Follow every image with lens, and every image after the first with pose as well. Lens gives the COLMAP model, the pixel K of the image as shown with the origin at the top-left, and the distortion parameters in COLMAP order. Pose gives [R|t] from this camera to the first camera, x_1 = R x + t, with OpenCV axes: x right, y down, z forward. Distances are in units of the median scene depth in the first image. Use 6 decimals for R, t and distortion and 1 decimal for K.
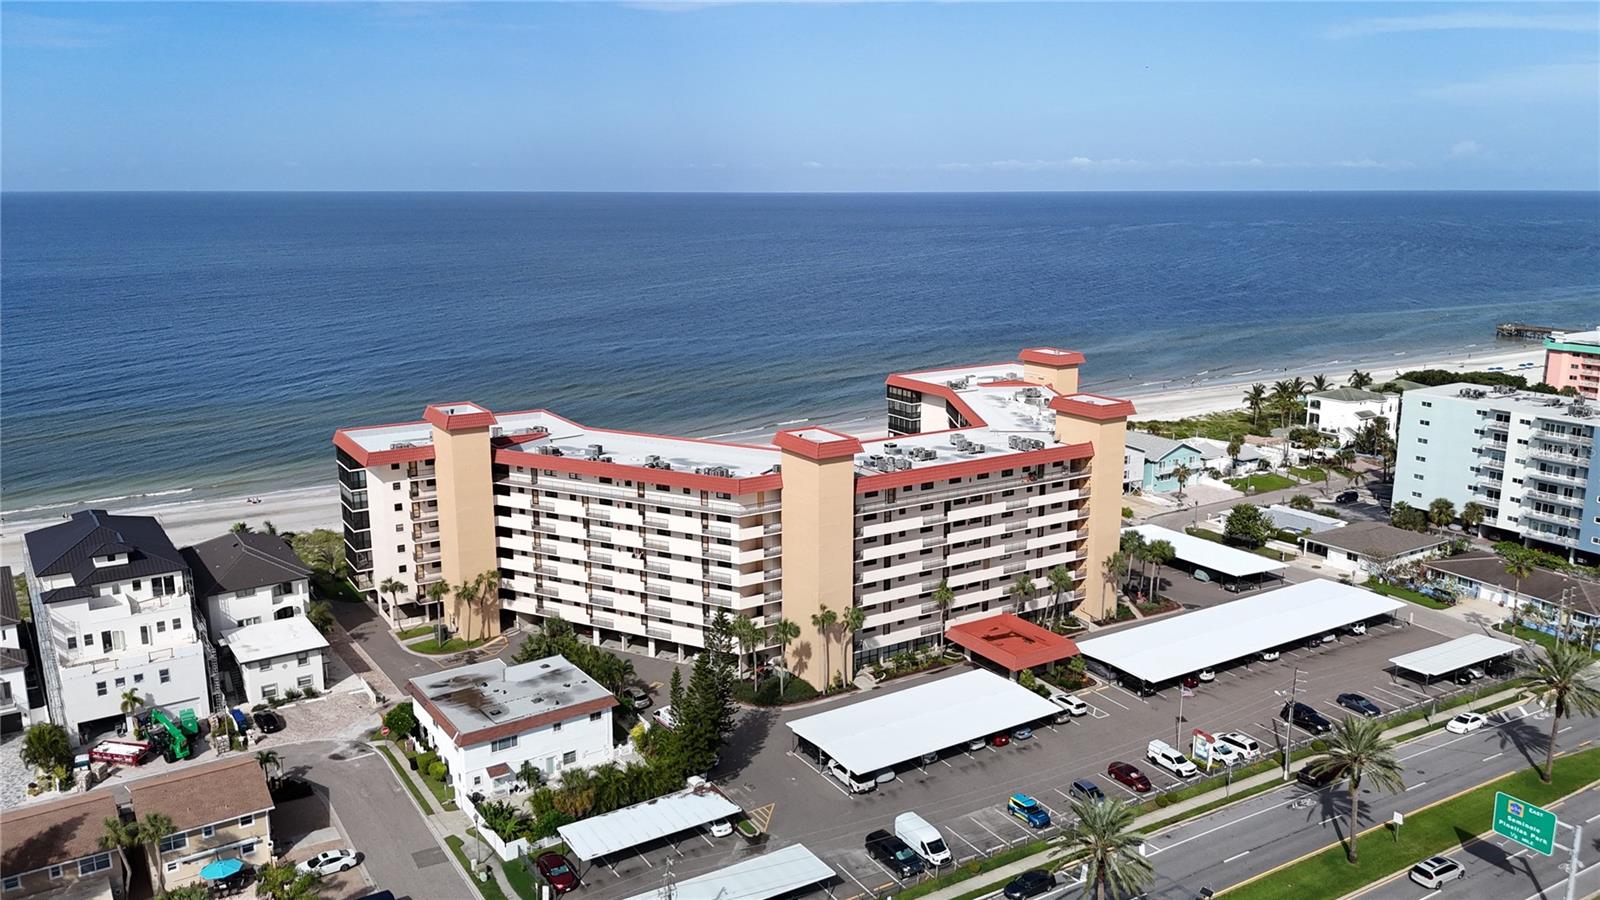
lens RADIAL K [[1183.9, 0, 805.8], [0, 1183.9, 453.9], [0, 0, 1]] dist [0.077356, -0.101422]
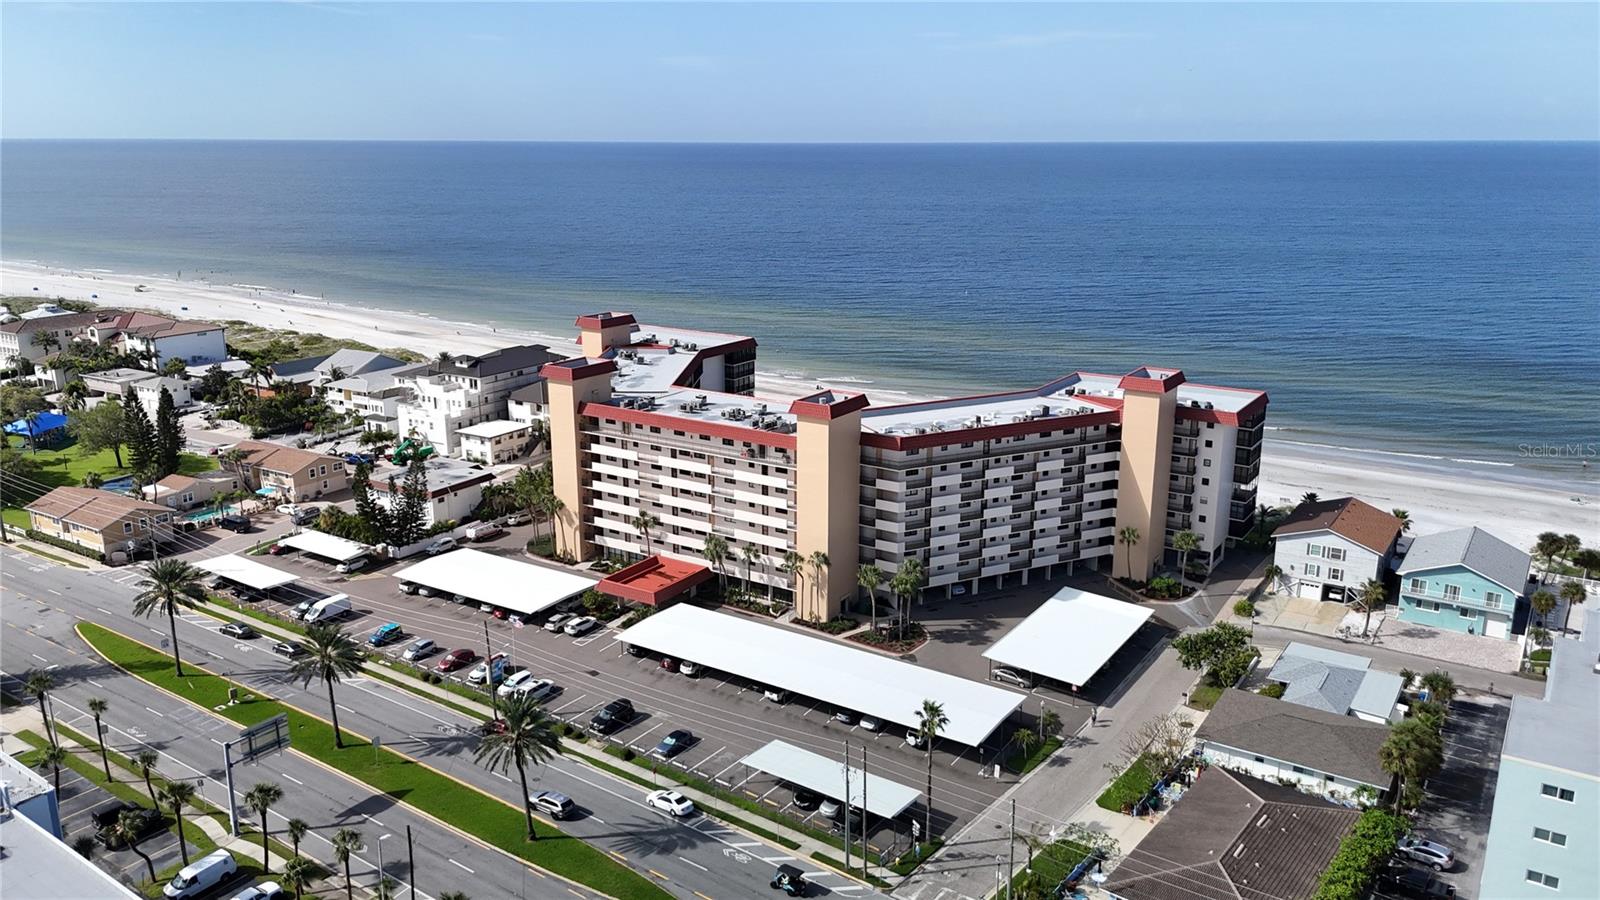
lens RADIAL K [[1177.7, 0, 797.9], [0, 1177.7, 453.7], [0, 0, 1]] dist [0.103631, -0.149762]
pose [[0.421890, 0.236472, -0.875266, 1.232685], [-0.197423, 0.966183, 0.165875, -0.177478], [0.884892, 0.102817, 0.454308, 0.623741]]
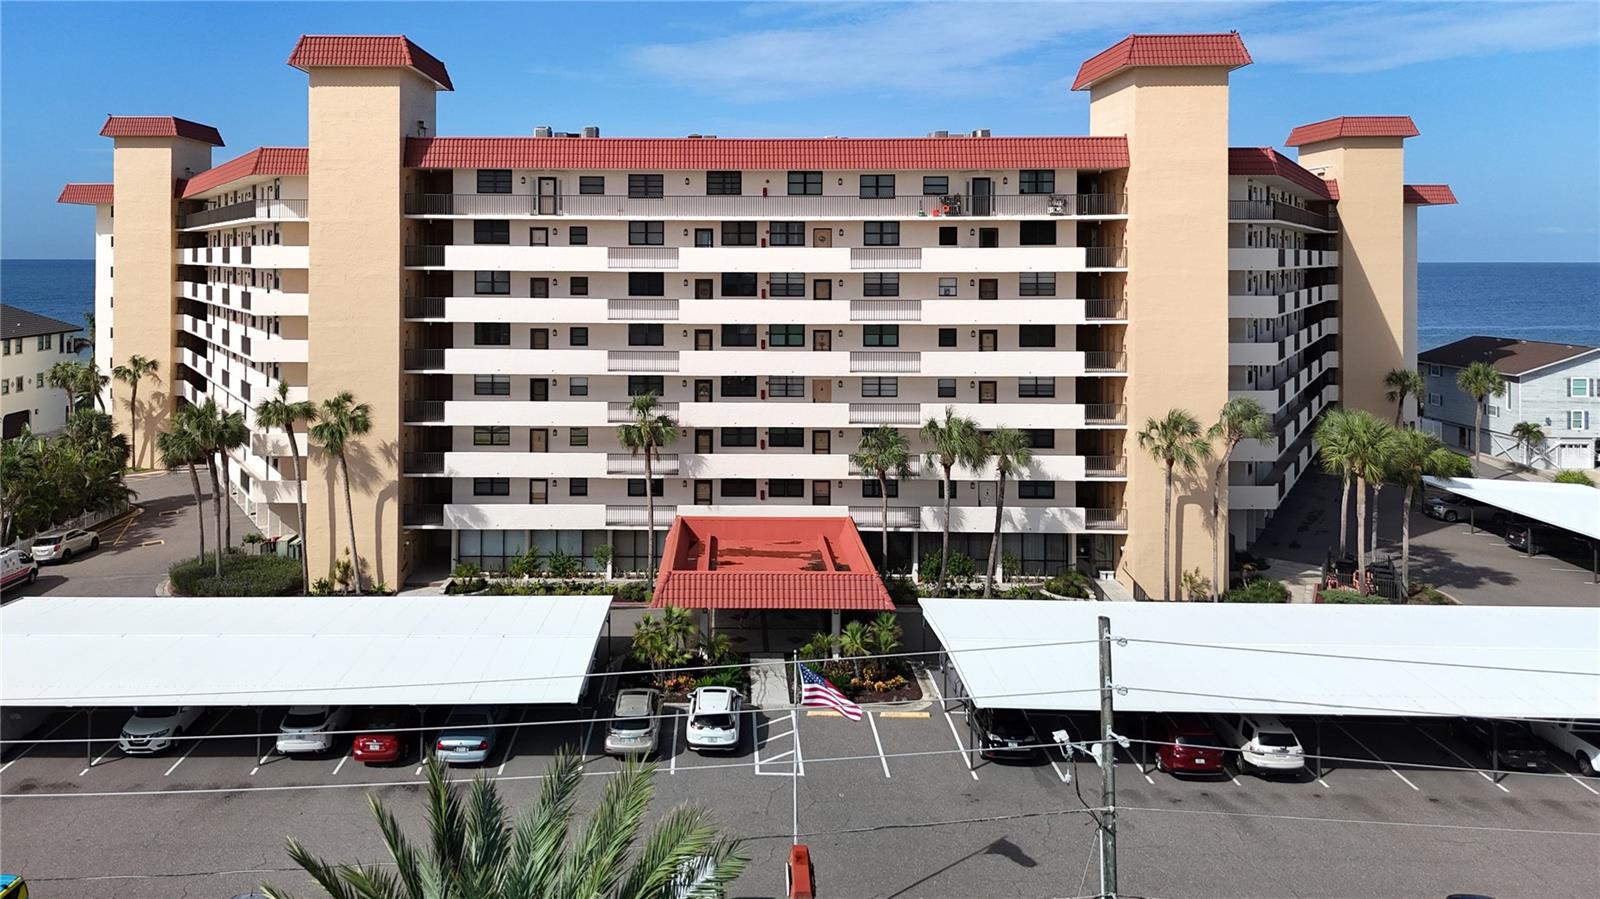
lens RADIAL K [[1219.8, 0, 715.4], [0, 1219.8, 262.6], [0, 0, 1]] dist [0.065257, -0.057984]
pose [[0.841006, 0.005351, -0.540999, 0.394168], [-0.119877, 0.976939, -0.176690, 0.141499], [0.527578, 0.213451, 0.822253, 0.661373]]
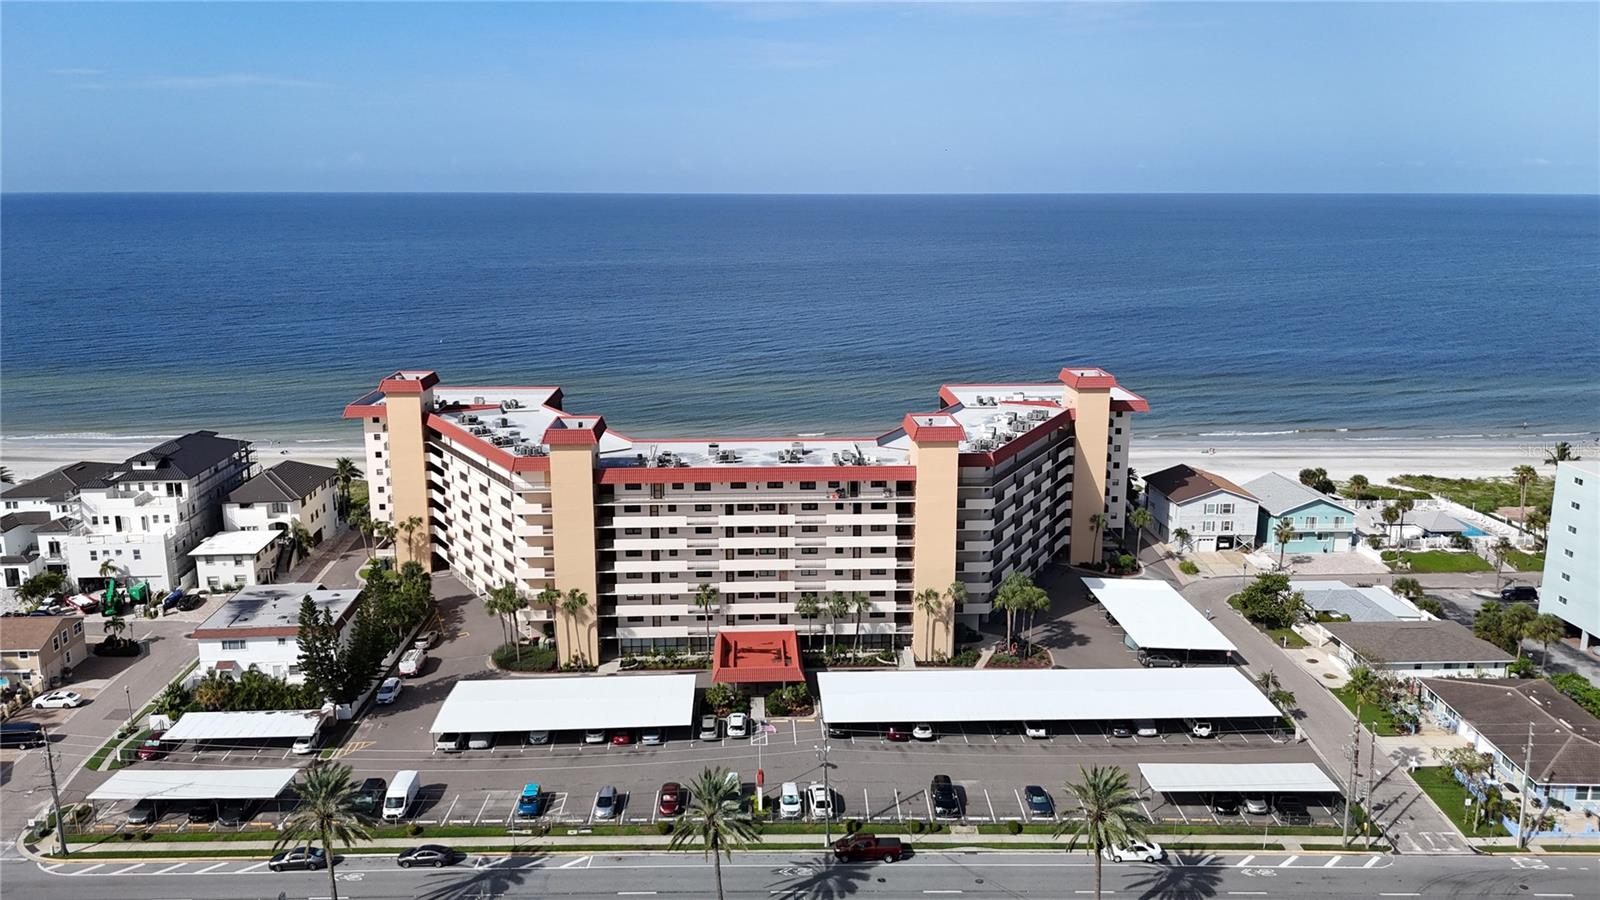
lens RADIAL K [[1206.6, 0, 806.0], [0, 1206.6, 454.1], [0, 0, 1]] dist [0.067418, -0.105663]
pose [[0.873242, 0.107325, -0.475321, 0.685343], [-0.108613, 0.993773, 0.024848, -0.036000], [0.475028, 0.029928, 0.879462, 0.153552]]
